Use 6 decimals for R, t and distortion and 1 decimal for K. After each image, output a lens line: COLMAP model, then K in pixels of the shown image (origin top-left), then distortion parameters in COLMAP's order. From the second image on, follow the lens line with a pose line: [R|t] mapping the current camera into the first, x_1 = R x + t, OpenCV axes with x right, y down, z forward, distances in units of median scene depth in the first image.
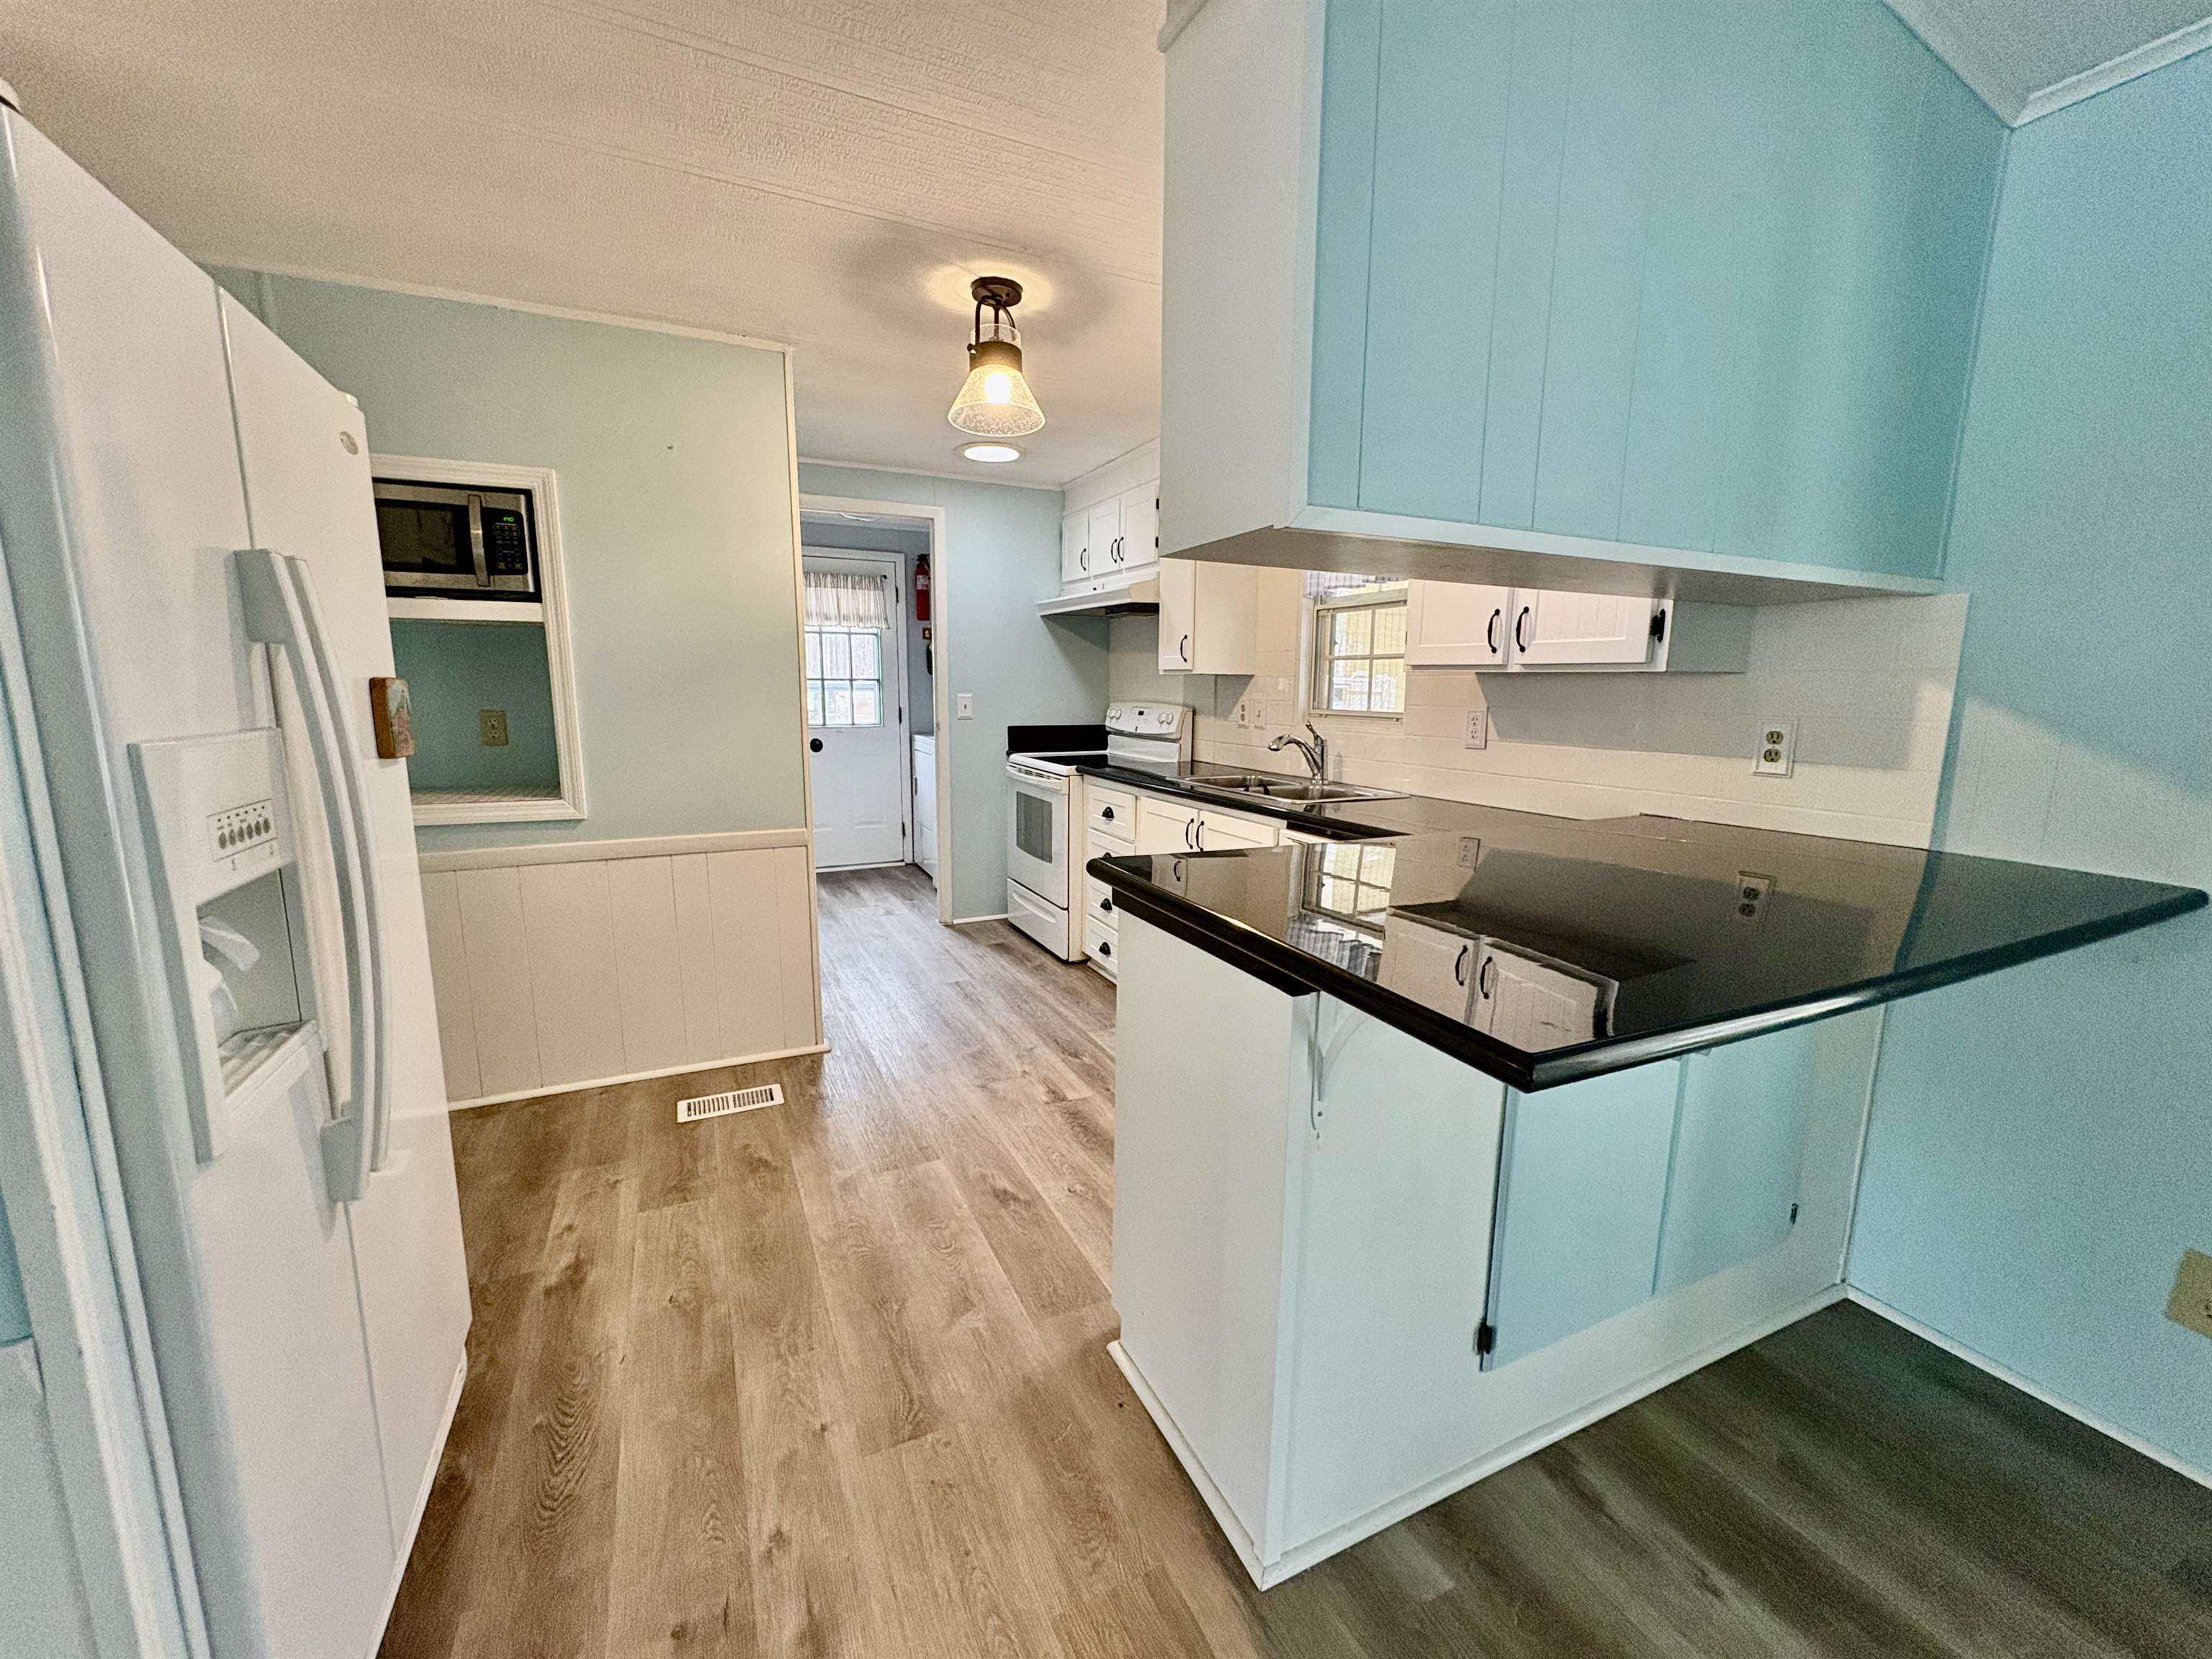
lens RADIAL K [[890.5, 0, 1109.1], [0, 890.5, 826.2], [0, 0, 1]] dist [0.000877, 0.000229]
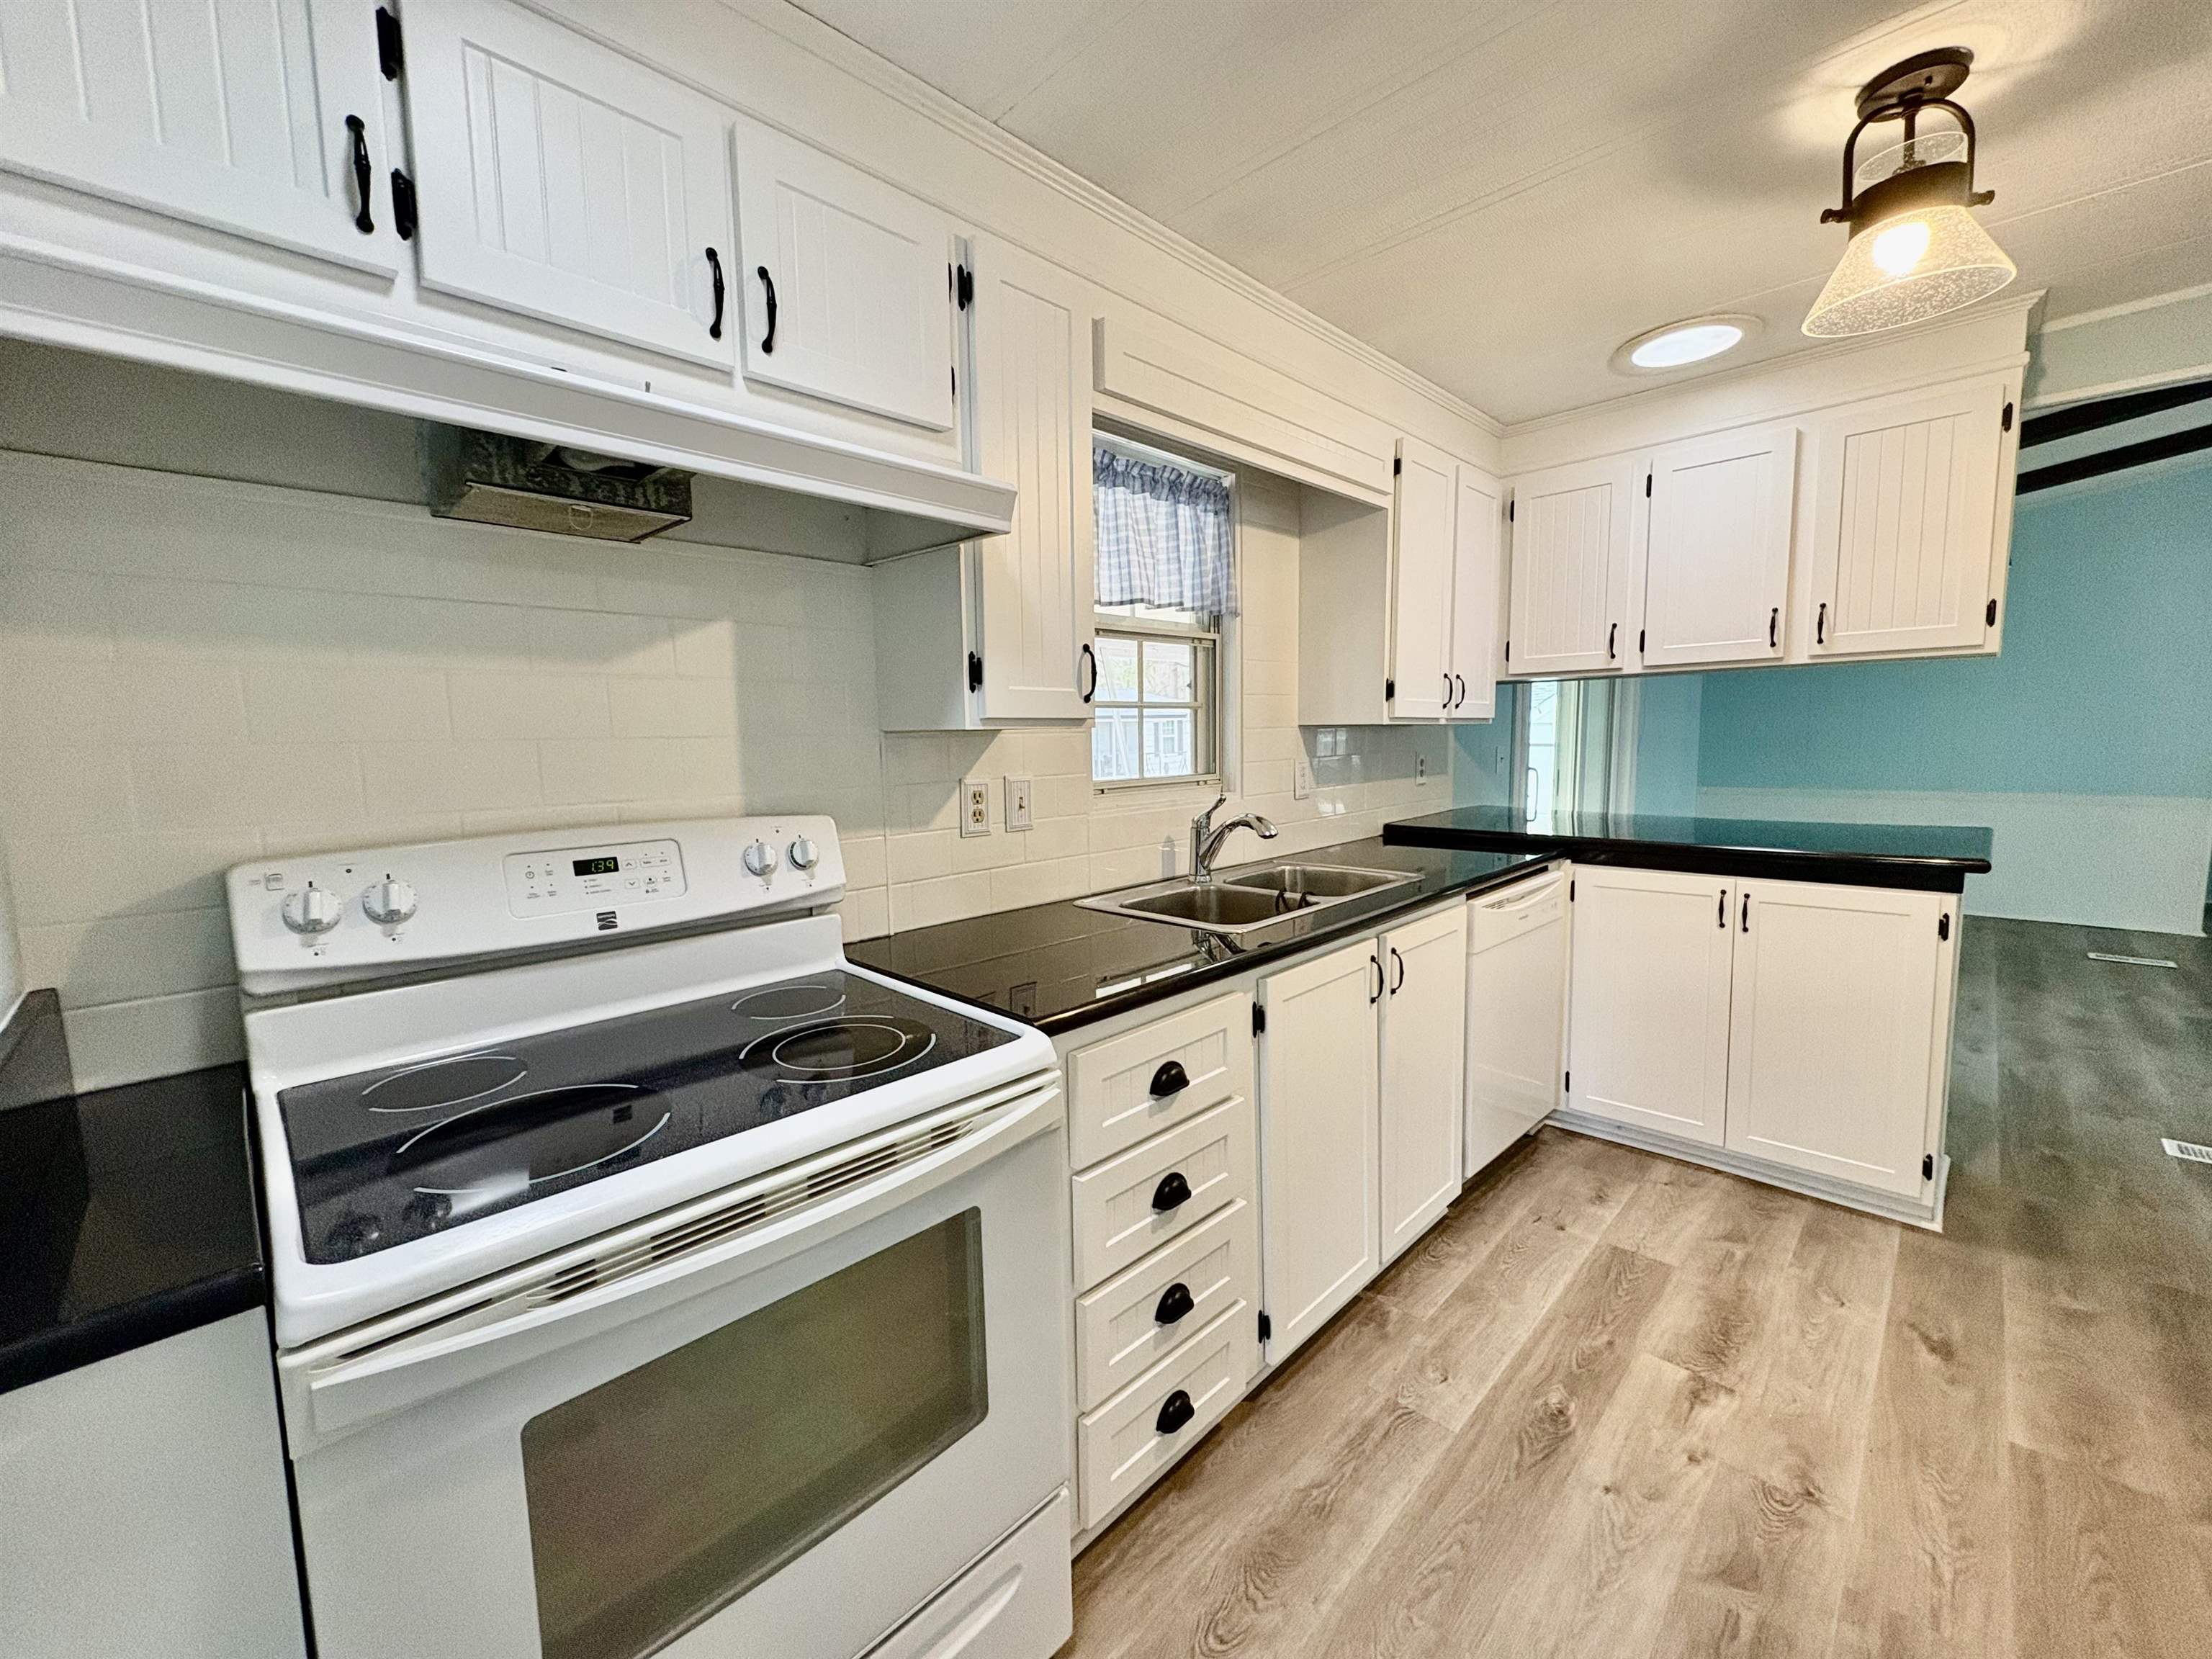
lens RADIAL K [[890.5, 0, 1115.3], [0, 890.5, 826.5], [0, 0, 1]] dist [0.000877, 0.000229]
pose [[-0.340371, -0.100022, 0.934956, -0.467835], [0.167618, 0.971946, 0.165000, -0.255857], [-0.925231, 0.212877, -0.314057, 1.498714]]
